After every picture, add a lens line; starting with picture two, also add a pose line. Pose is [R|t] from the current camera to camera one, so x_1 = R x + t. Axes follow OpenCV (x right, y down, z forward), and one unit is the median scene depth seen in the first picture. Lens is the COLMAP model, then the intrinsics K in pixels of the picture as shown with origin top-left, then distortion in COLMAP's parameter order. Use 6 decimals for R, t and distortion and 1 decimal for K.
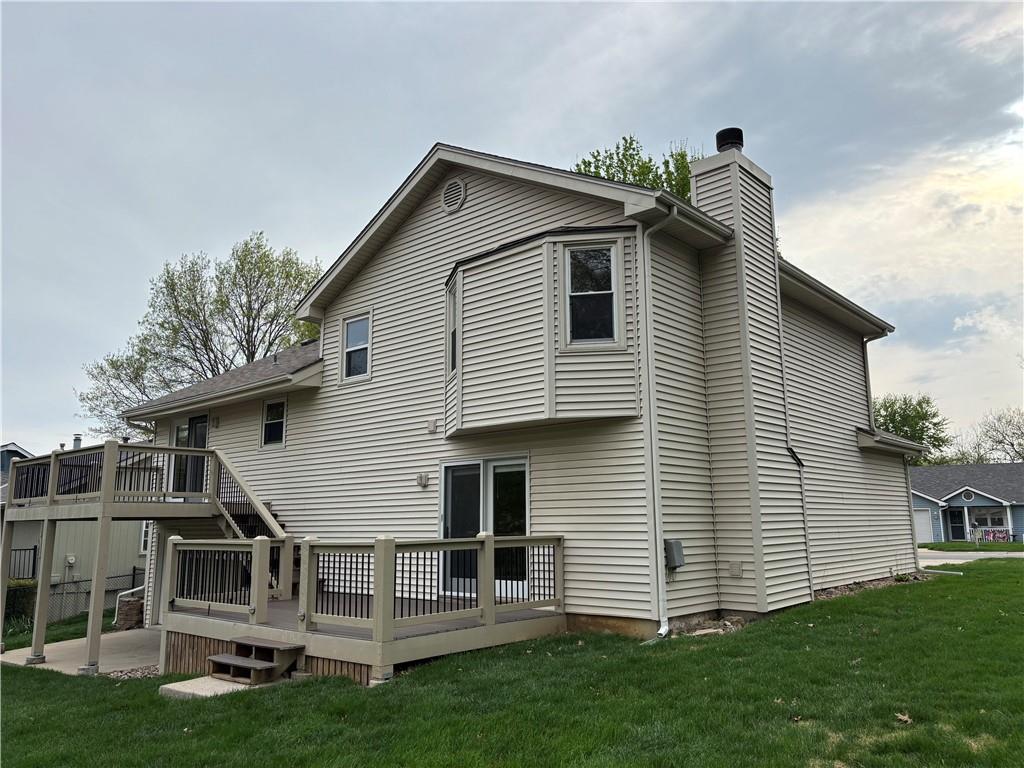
lens RADIAL K [[772.6, 0, 512.0], [0, 772.6, 384.0], [0, 0, 1]] dist [0.006238, -0.008180]
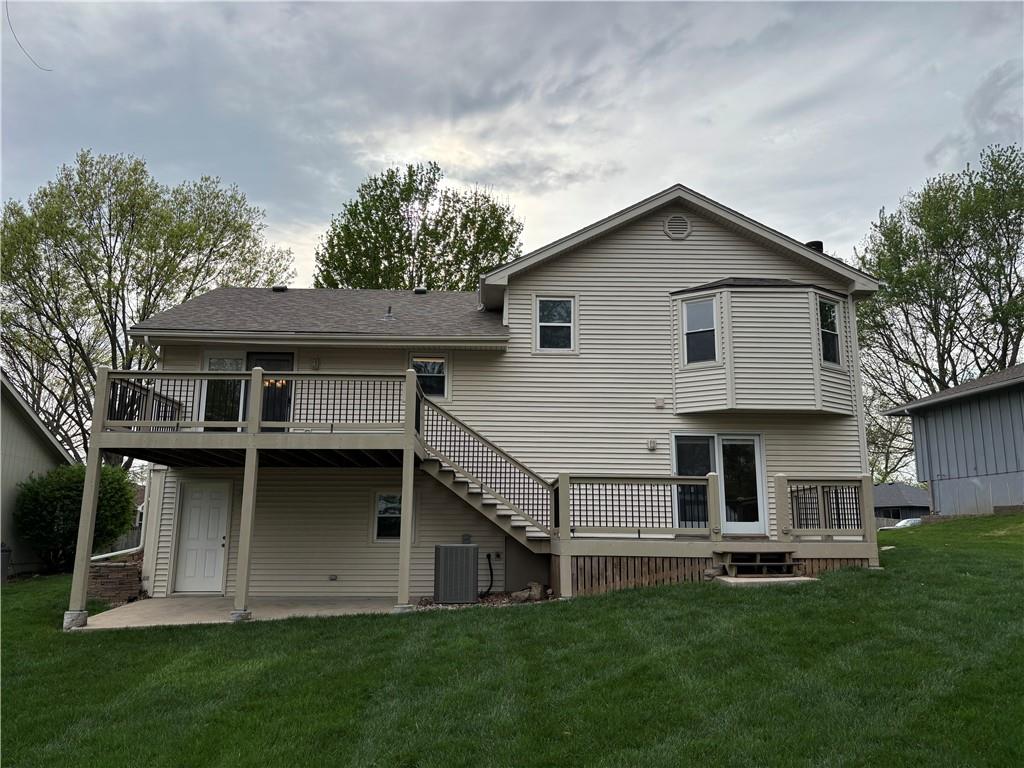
lens RADIAL K [[772.6, 0, 512.0], [0, 772.6, 384.0], [0, 0, 1]] dist [0.006238, -0.008180]
pose [[0.736194, 0.146495, 0.660725, -0.984343], [-0.134929, 0.988462, -0.068819, 0.126240], [-0.663184, -0.038487, 0.747467, 0.194588]]
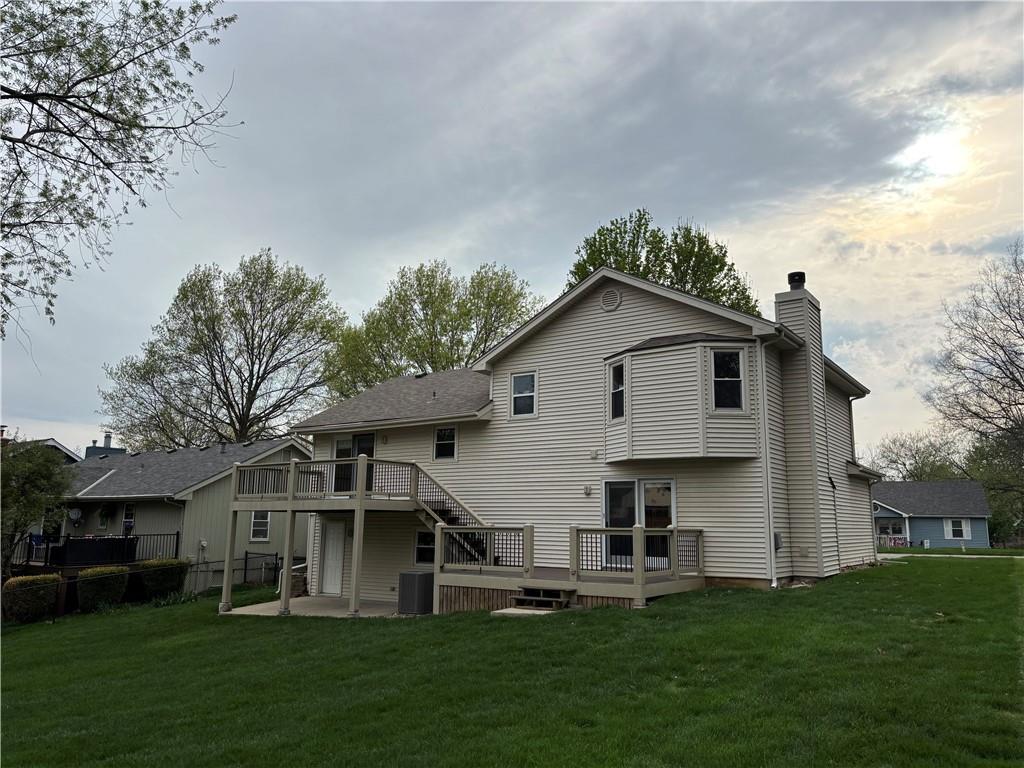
lens RADIAL K [[760.2, 0, 500.0], [0, 760.2, 365.6], [0, 0, 1]] dist [0.004818, 0.001572]
pose [[0.993029, 0.041688, 0.110254, -0.403616], [-0.038936, 0.998877, -0.026998, -0.061565], [-0.111255, 0.022517, 0.993537, -0.397570]]
